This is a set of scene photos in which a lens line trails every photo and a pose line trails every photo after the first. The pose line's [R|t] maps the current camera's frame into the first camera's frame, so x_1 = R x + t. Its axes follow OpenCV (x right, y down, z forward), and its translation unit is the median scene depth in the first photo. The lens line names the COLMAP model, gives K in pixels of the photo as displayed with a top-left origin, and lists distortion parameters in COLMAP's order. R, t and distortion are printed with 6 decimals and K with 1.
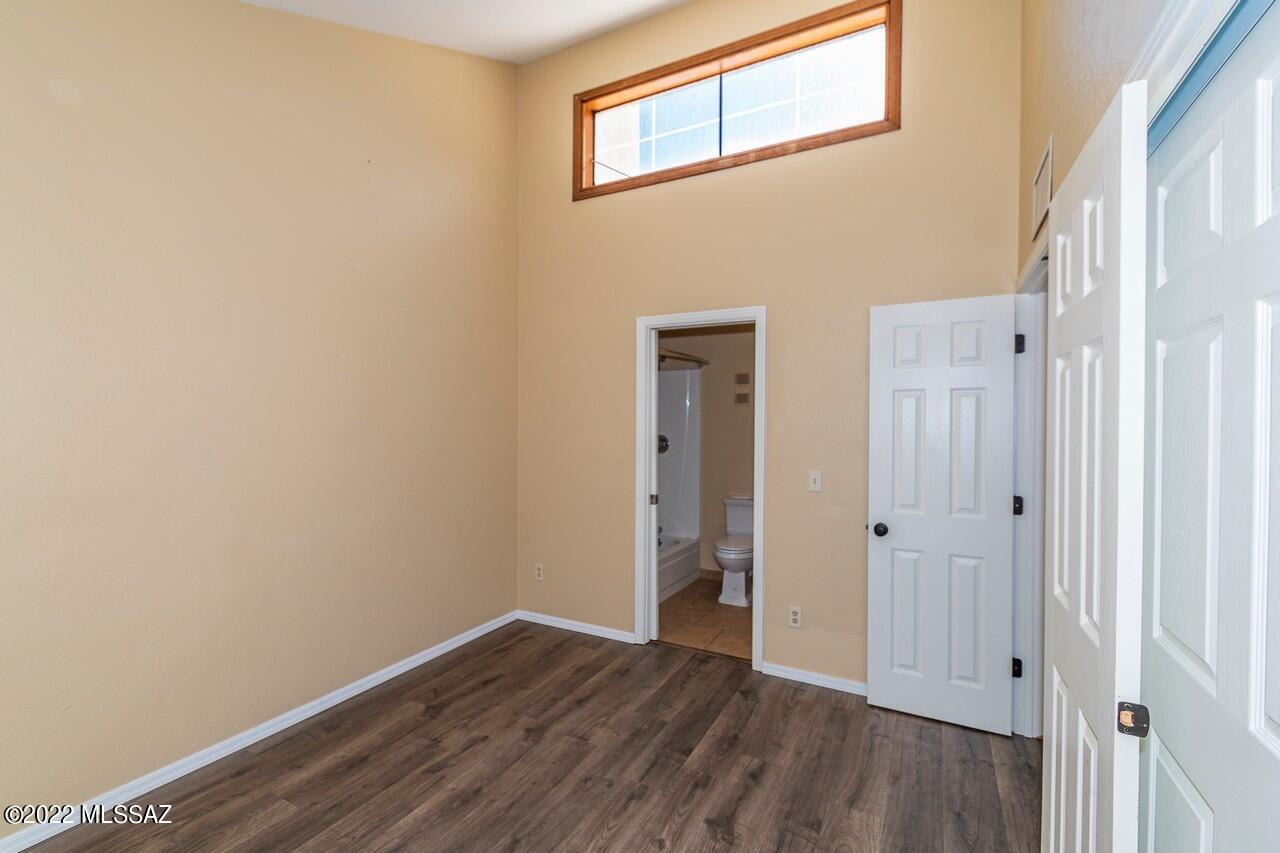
lens RADIAL K [[567.4, 0, 673.3], [0, 567.4, 434.7], [0, 0, 1]] dist [0.008826, -0.004915]
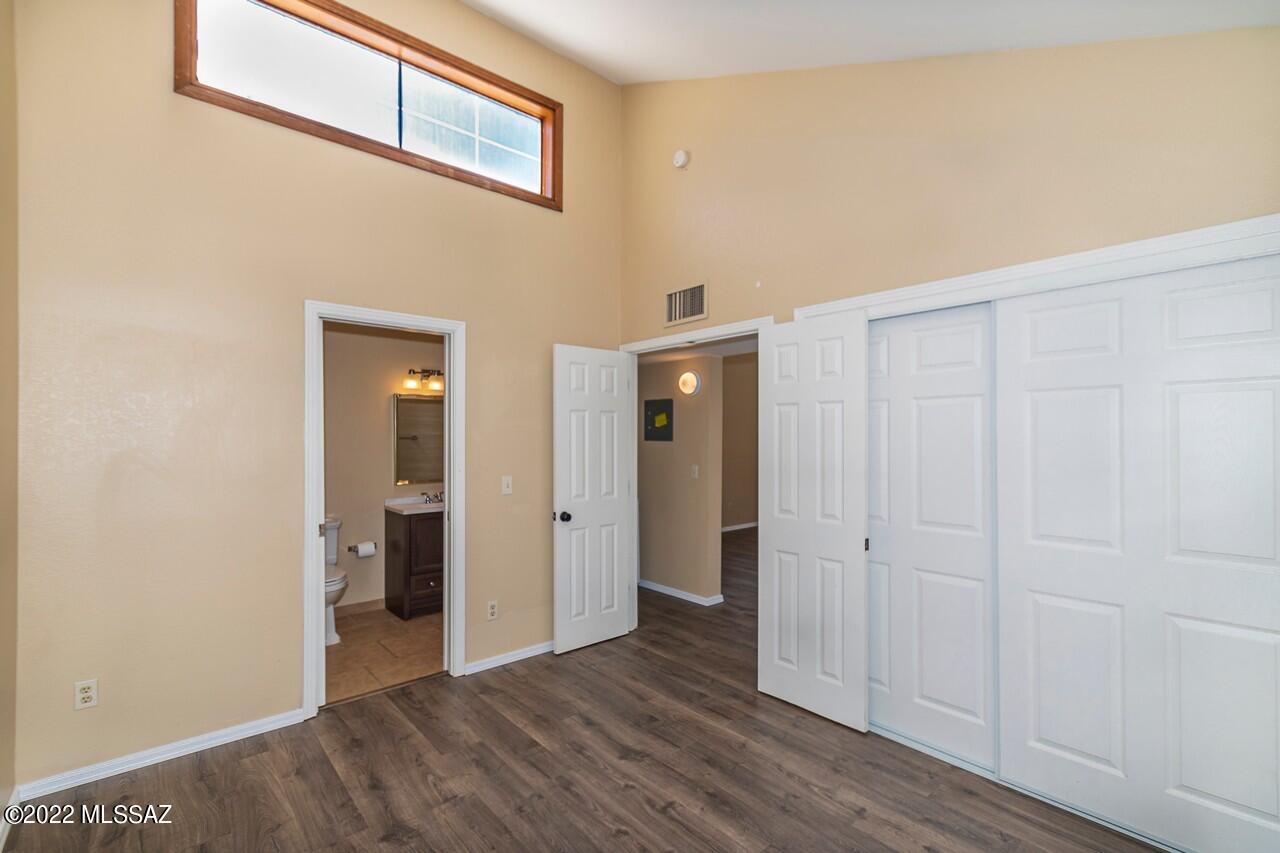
lens RADIAL K [[567.4, 0, 636.5], [0, 567.4, 432.5], [0, 0, 1]] dist [0.008826, -0.004915]
pose [[0.360851, -0.006607, 0.932600, -0.756812], [0.006179, 0.999970, 0.004694, -0.030483], [-0.932603, 0.004068, 0.360881, 0.356155]]
